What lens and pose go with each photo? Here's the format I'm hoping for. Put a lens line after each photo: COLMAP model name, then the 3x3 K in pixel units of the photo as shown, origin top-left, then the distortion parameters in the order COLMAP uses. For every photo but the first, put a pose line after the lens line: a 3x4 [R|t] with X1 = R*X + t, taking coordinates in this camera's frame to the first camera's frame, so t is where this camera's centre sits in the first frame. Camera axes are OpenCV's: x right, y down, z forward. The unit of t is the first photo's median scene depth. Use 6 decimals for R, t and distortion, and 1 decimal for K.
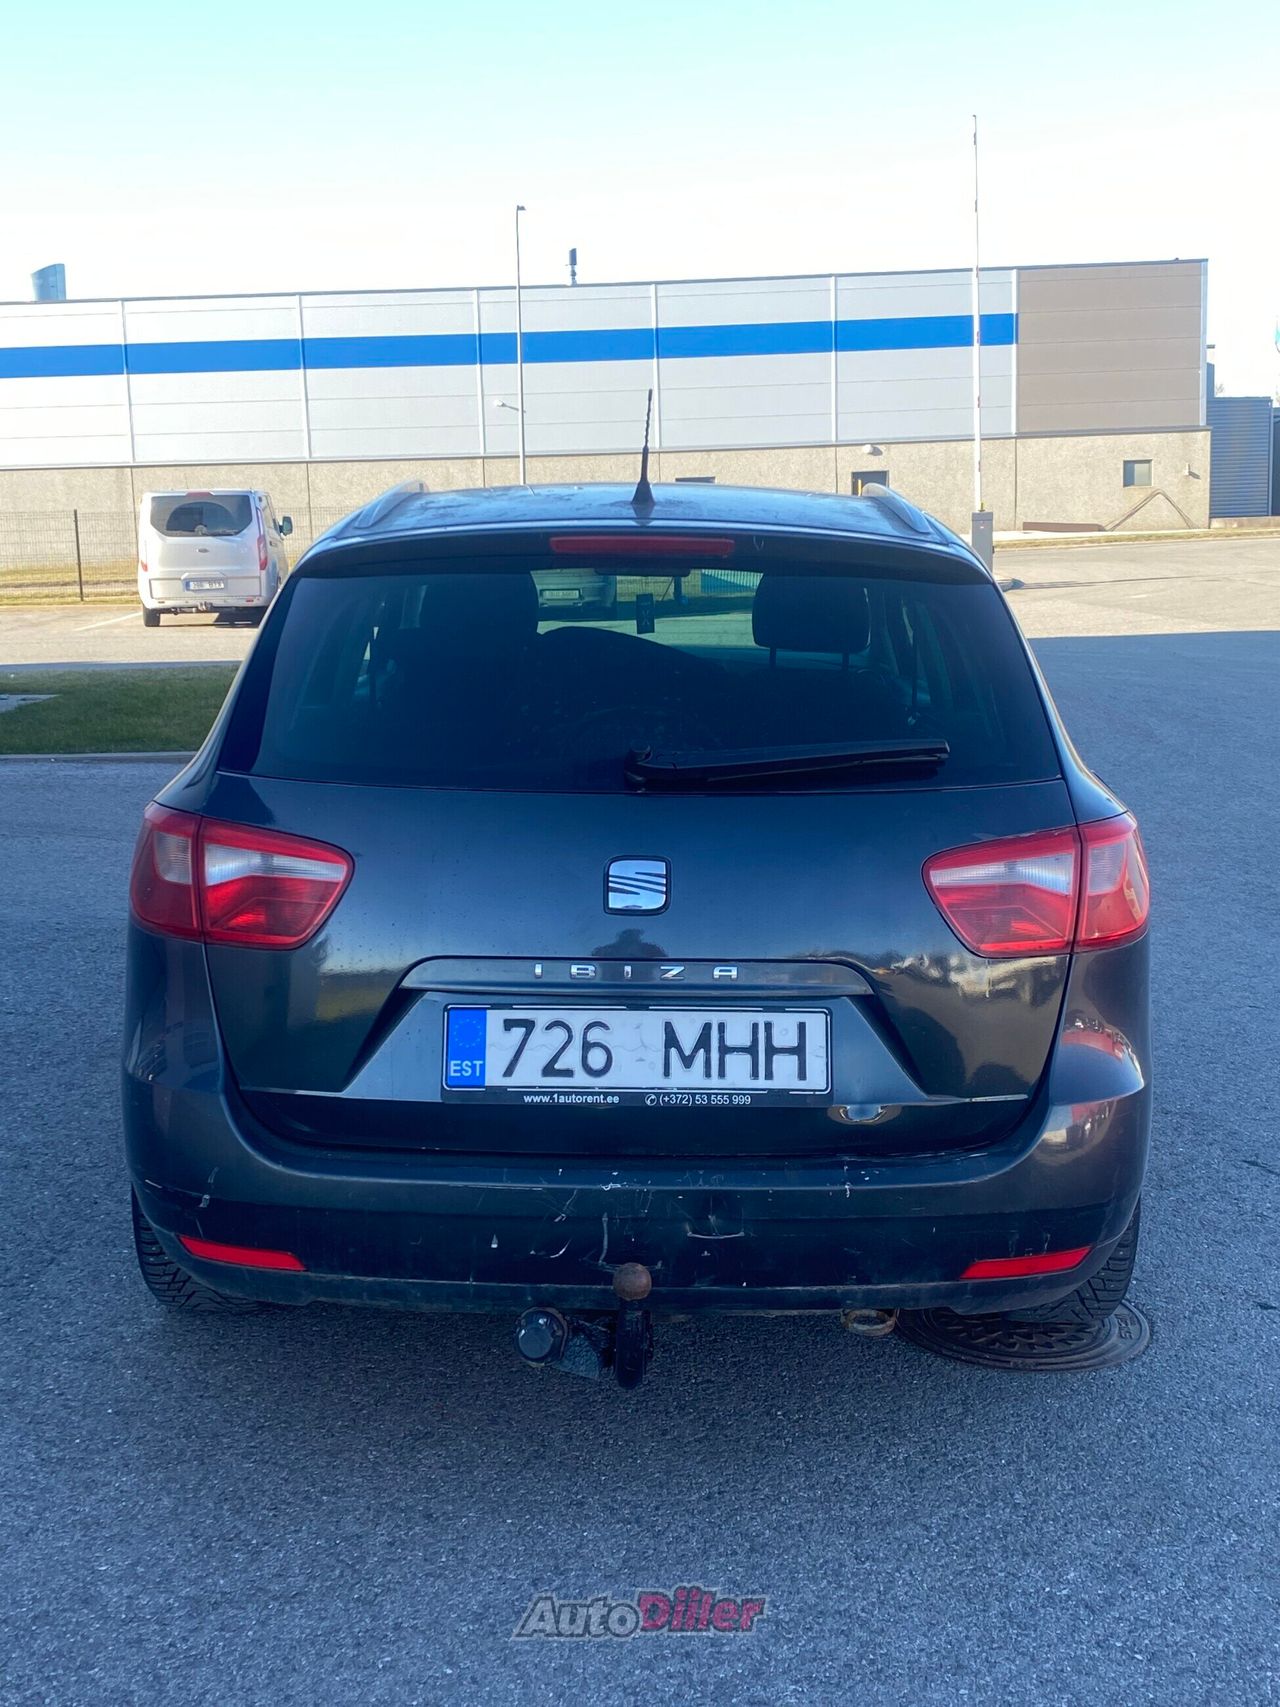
lens RADIAL K [[2129.6, 0, 618.3], [0, 2129.6, 813.8], [0, 0, 1]] dist [0.050851, 0.000000]
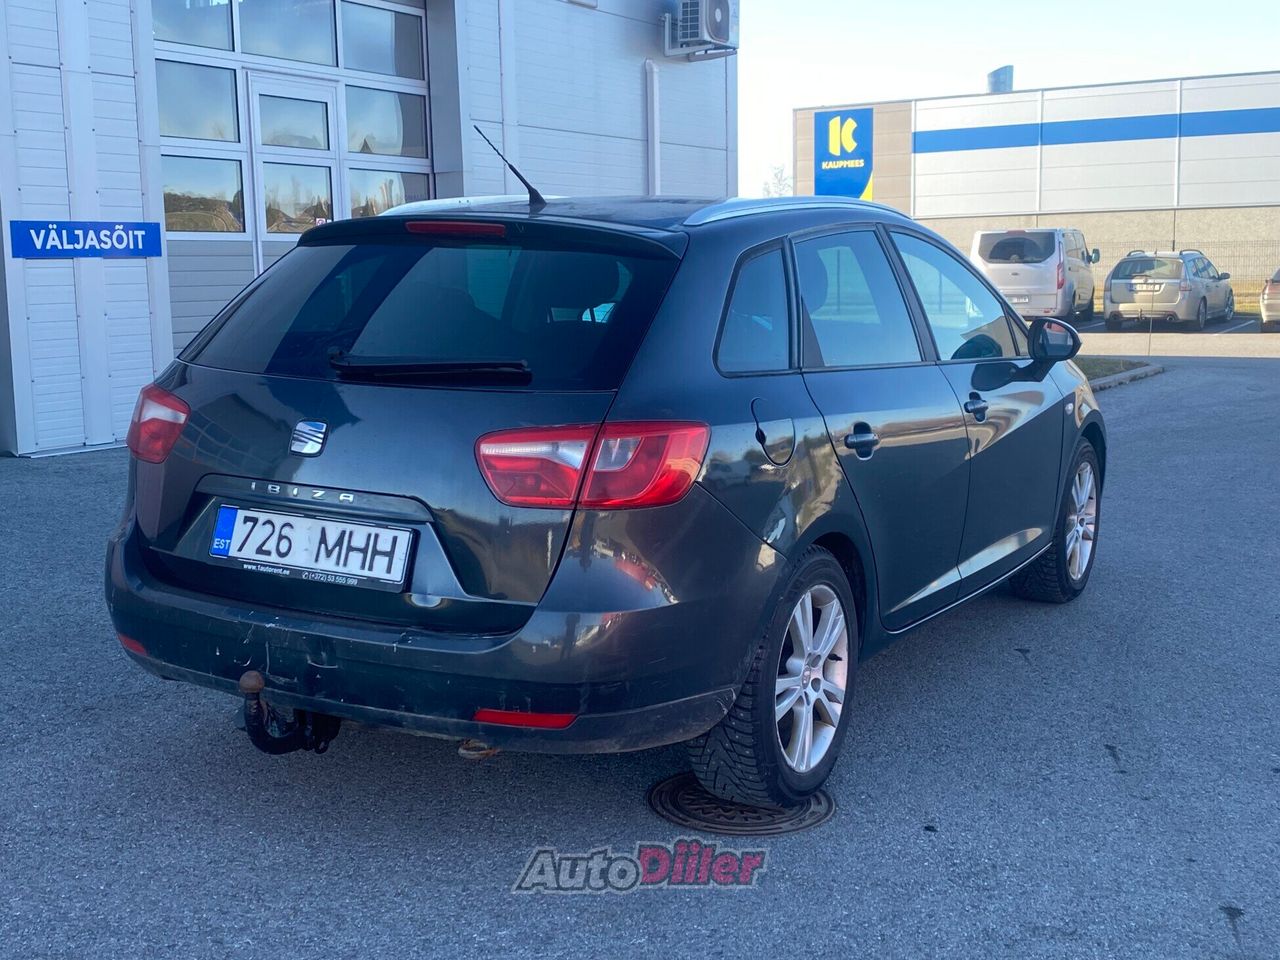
lens RADIAL K [[1596.9, 0, 629.3], [0, 1596.9, 475.4], [0, 0, 1]] dist [0.050851, 0.000000]
pose [[0.866945, 0.077617, -0.492323, 0.785599], [-0.078642, 0.996728, 0.018655, 0.020385], [0.492160, 0.022545, 0.870213, 0.091305]]
